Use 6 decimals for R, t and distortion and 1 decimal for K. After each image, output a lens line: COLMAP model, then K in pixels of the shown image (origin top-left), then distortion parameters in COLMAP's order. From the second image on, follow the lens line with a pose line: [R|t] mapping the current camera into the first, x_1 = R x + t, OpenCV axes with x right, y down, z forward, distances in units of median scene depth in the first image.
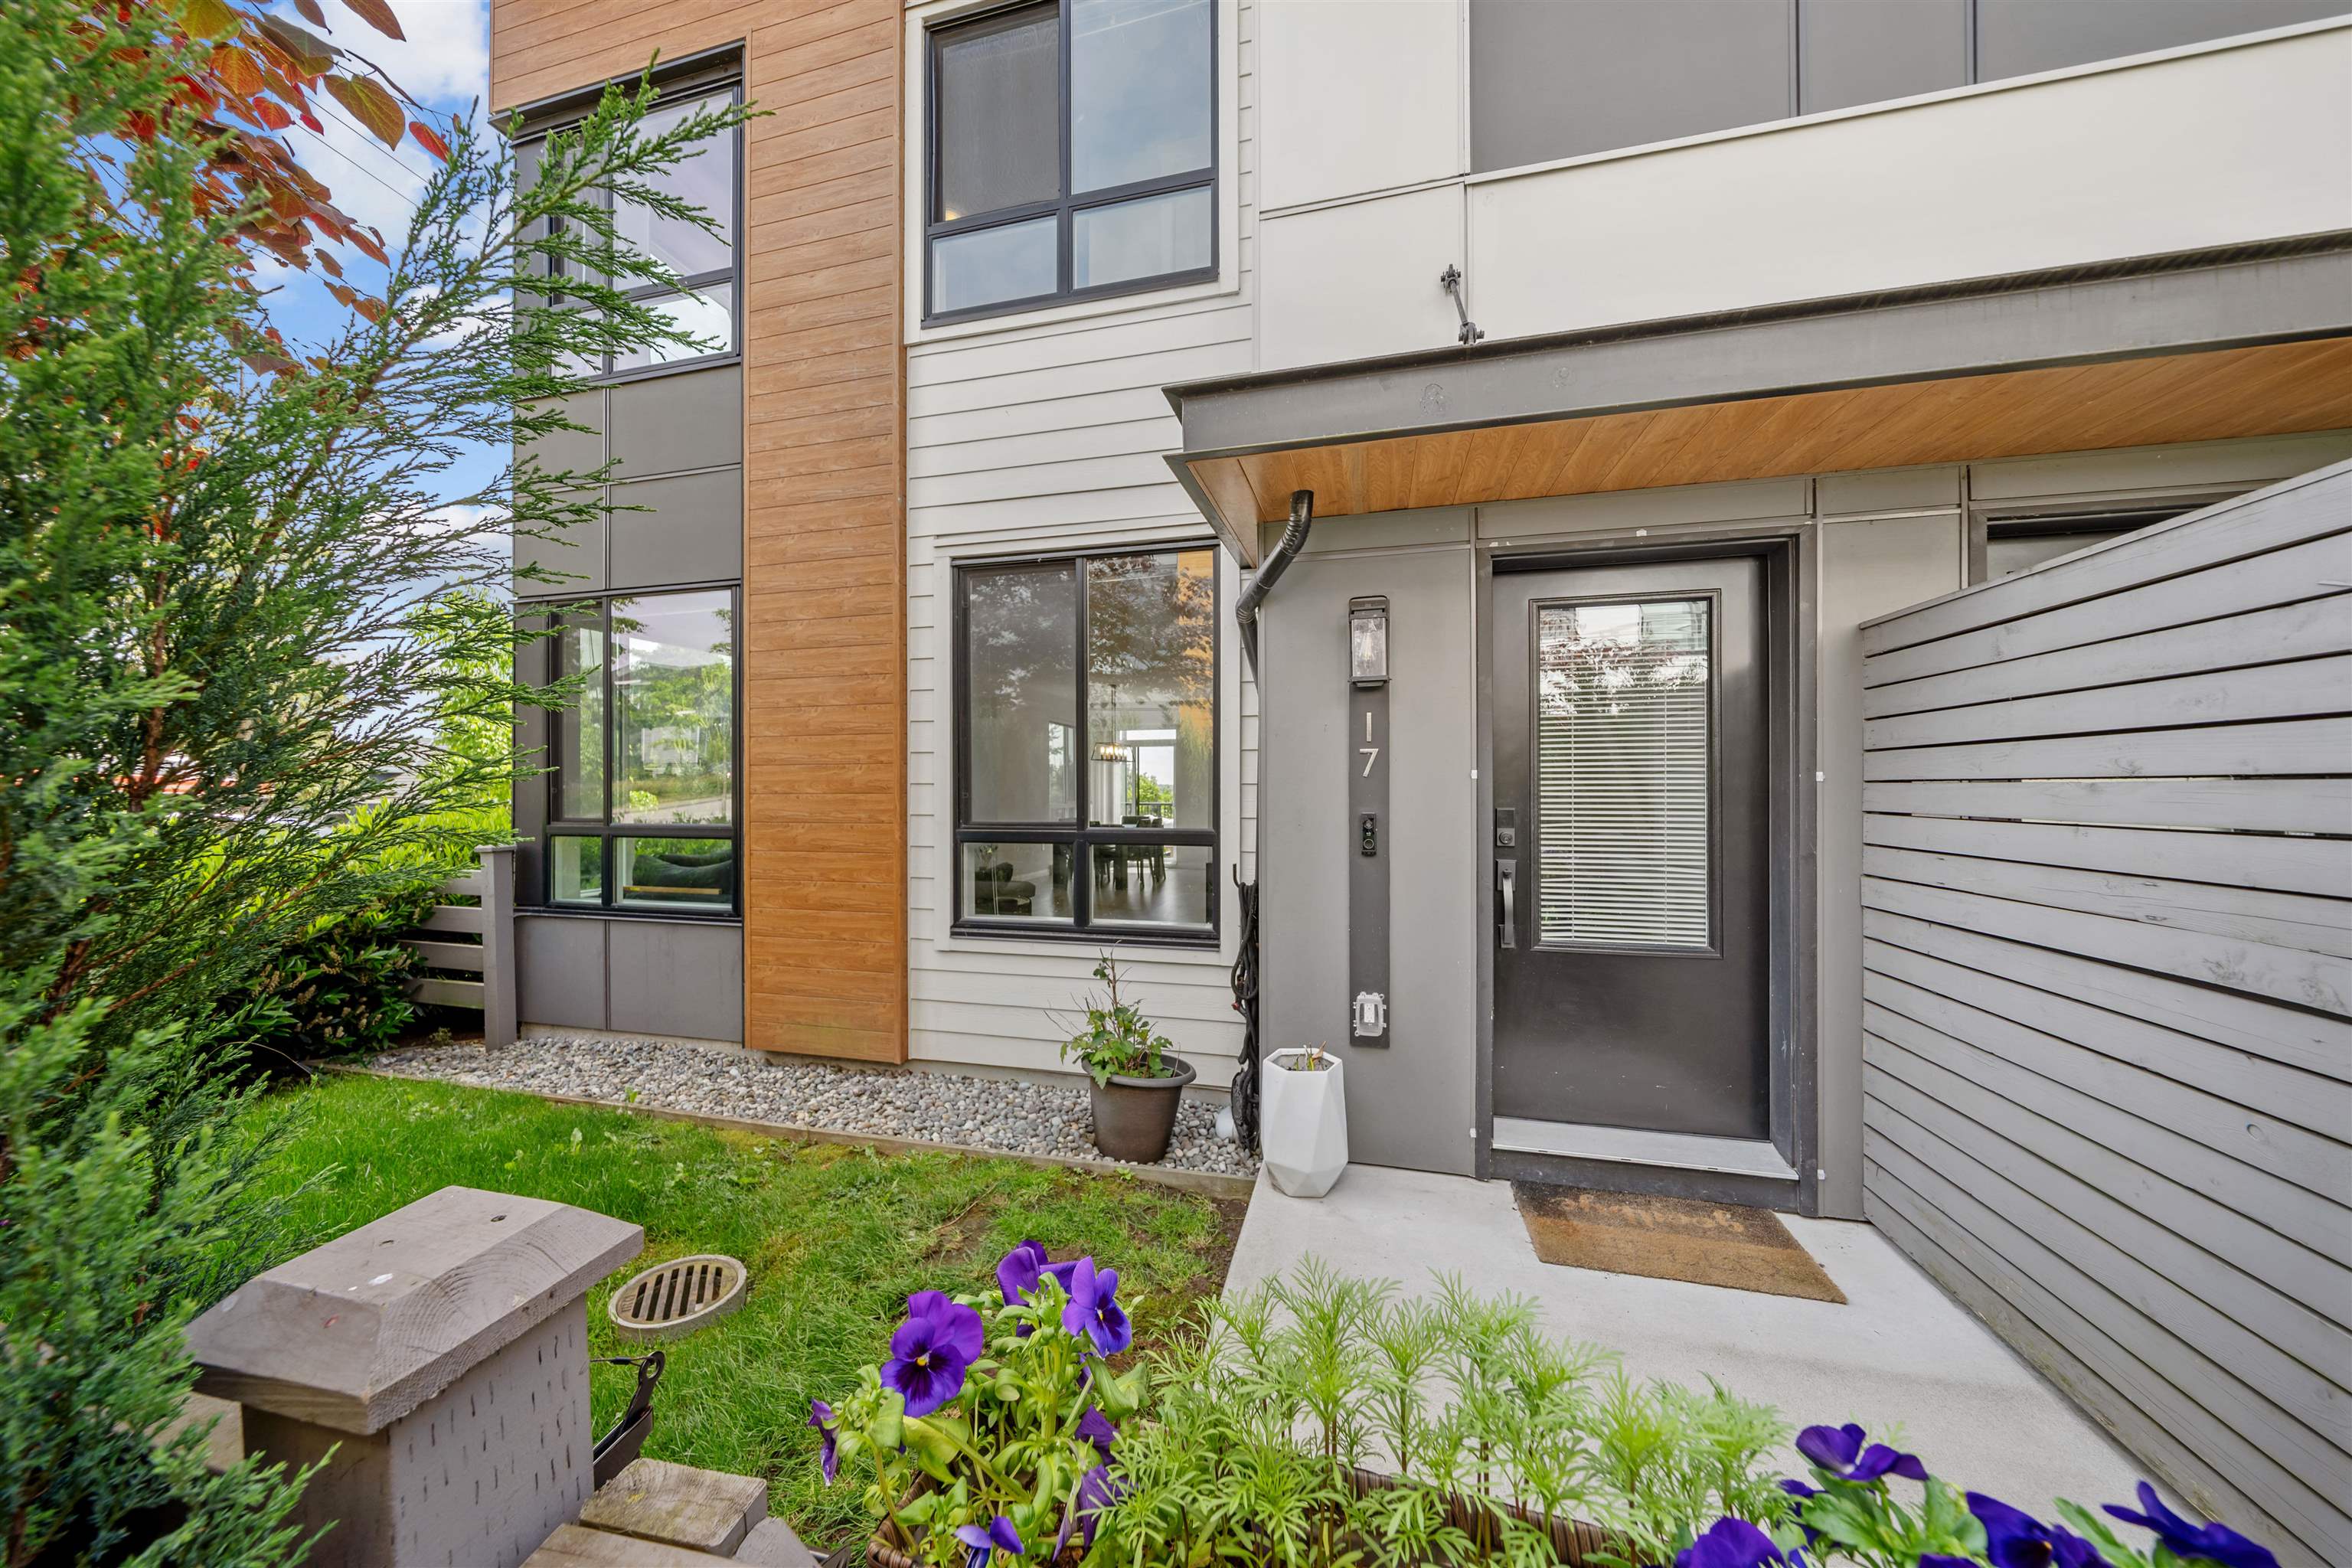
lens RADIAL K [[819.6, 0, 1156.0], [0, 819.6, 783.9], [0, 0, 1]] dist [-0.002995, -0.000253]
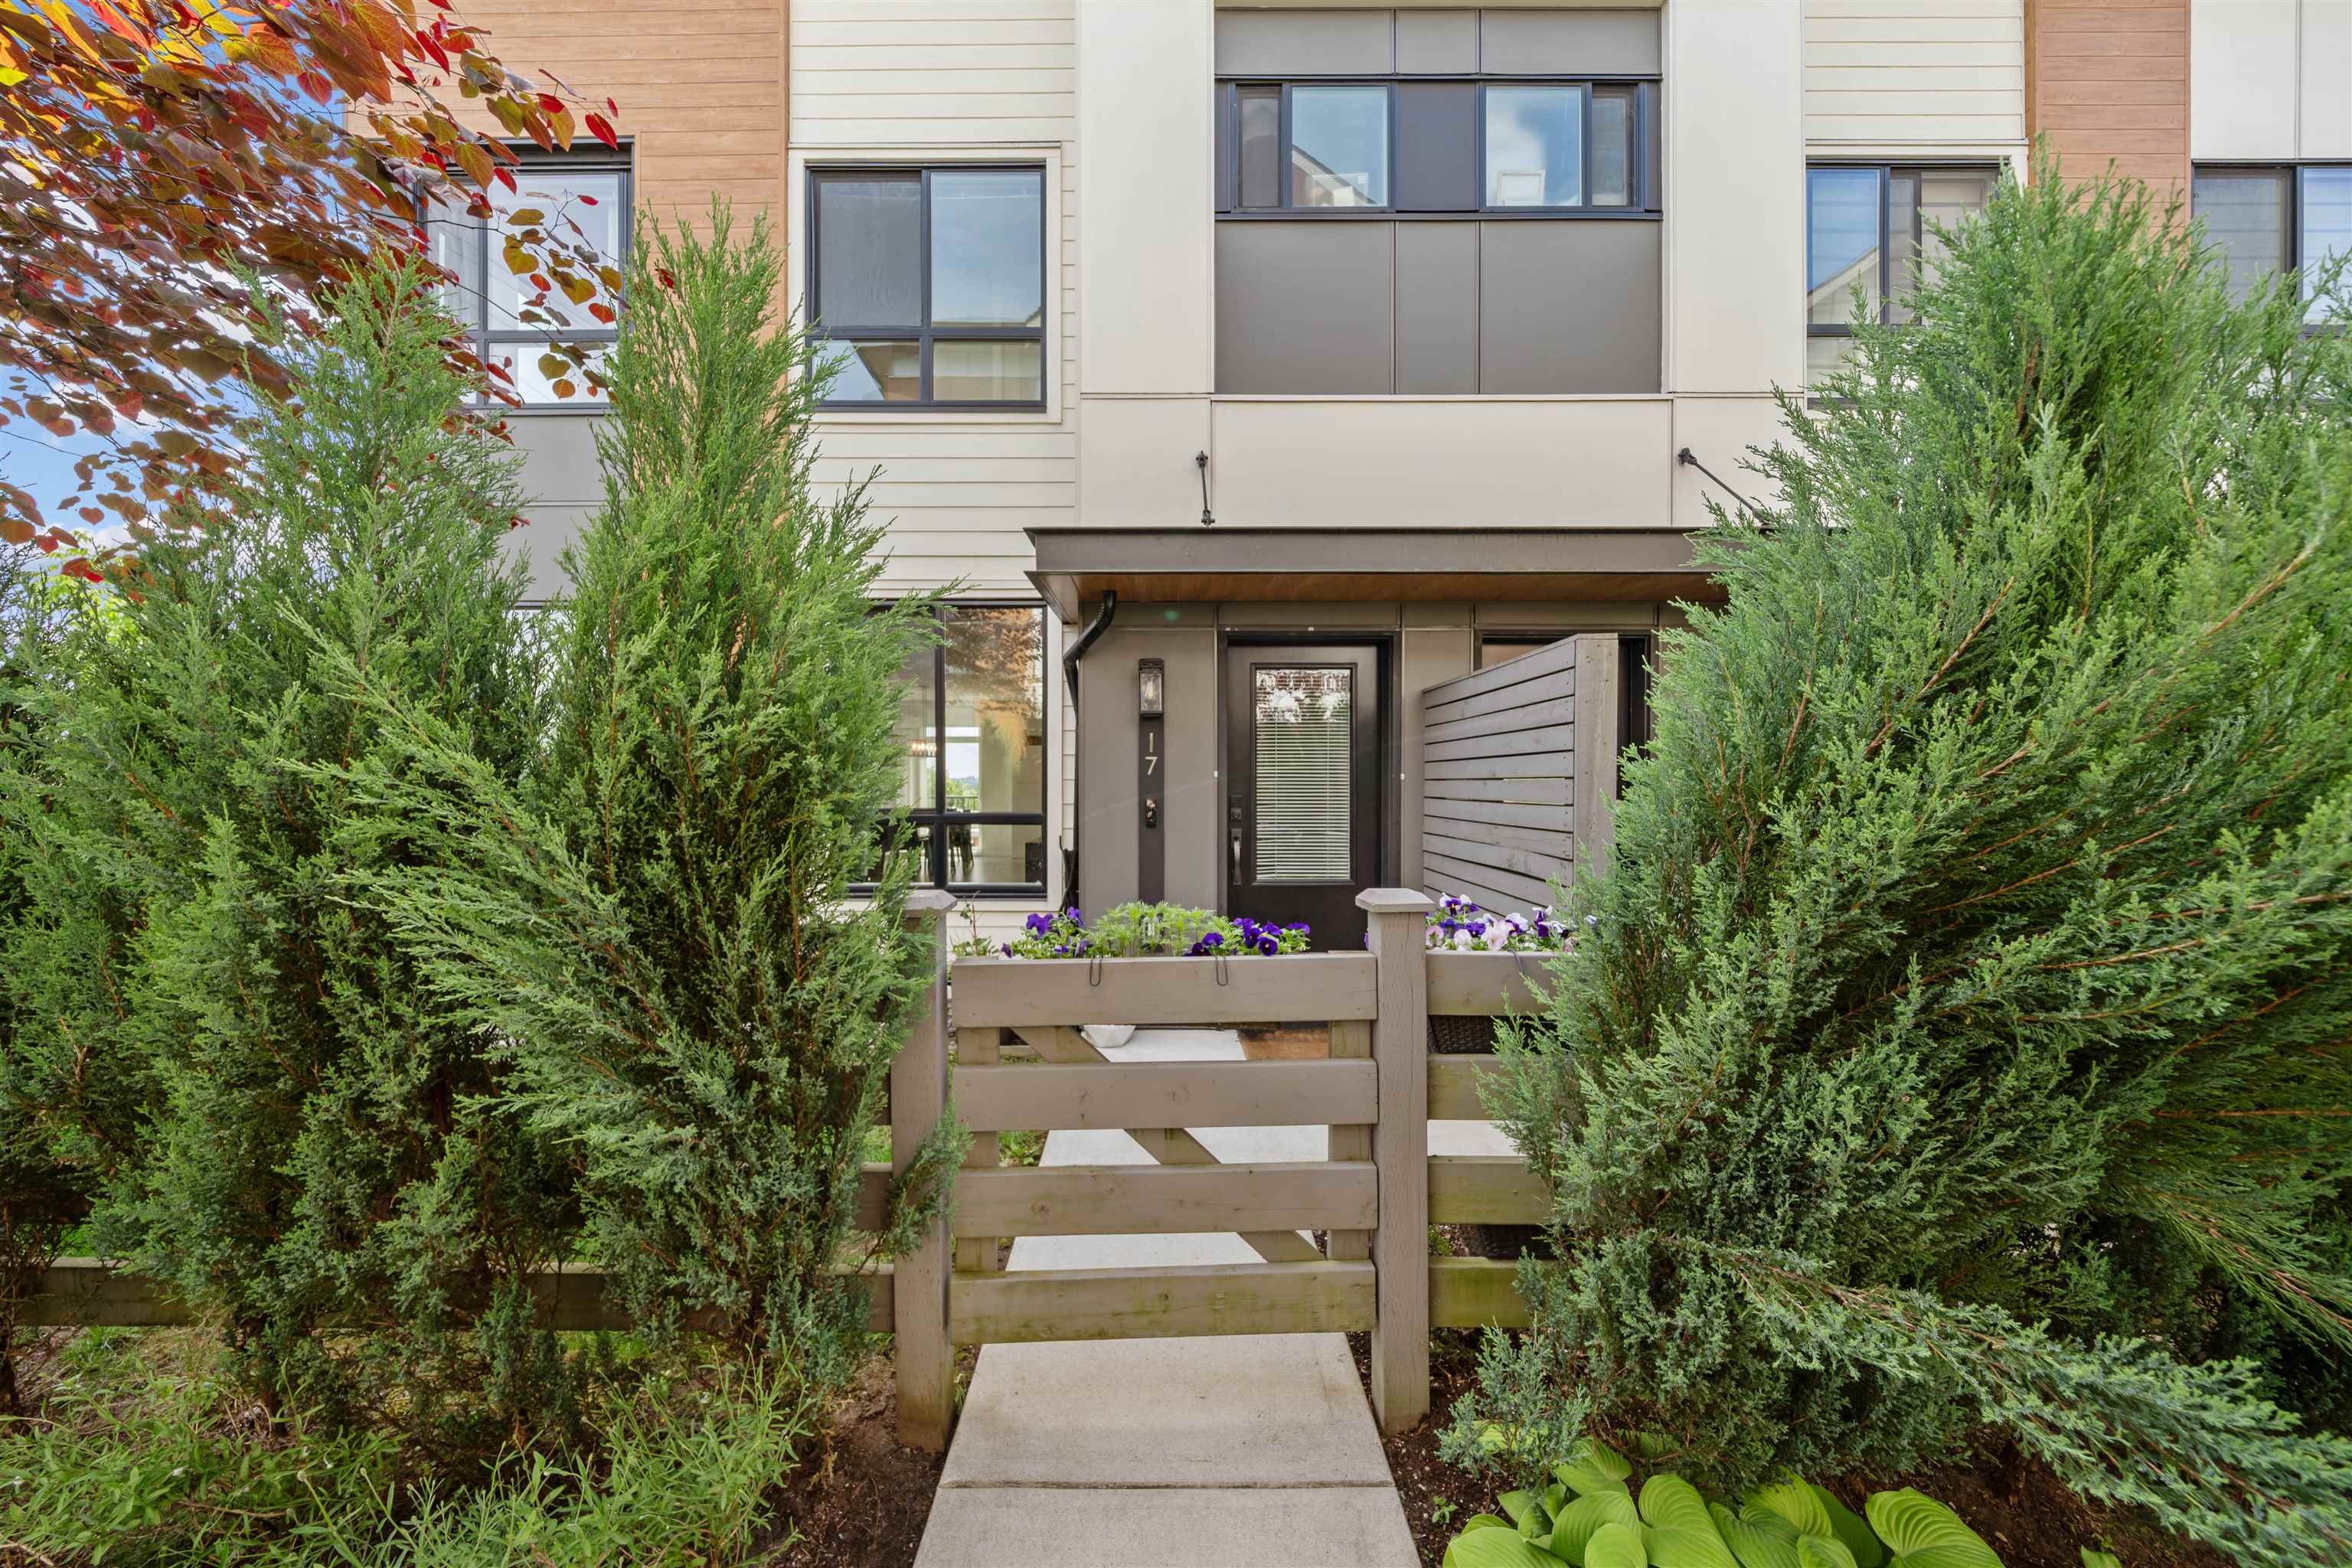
lens RADIAL K [[819.6, 0, 1168.8], [0, 819.6, 781.2], [0, 0, 1]] dist [-0.002995, -0.000253]
pose [[0.963706, 0.000721, 0.266966, -0.114074], [-0.001960, 0.999989, 0.004372, -0.004667], [-0.266960, -0.004737, 0.963696, -0.471365]]
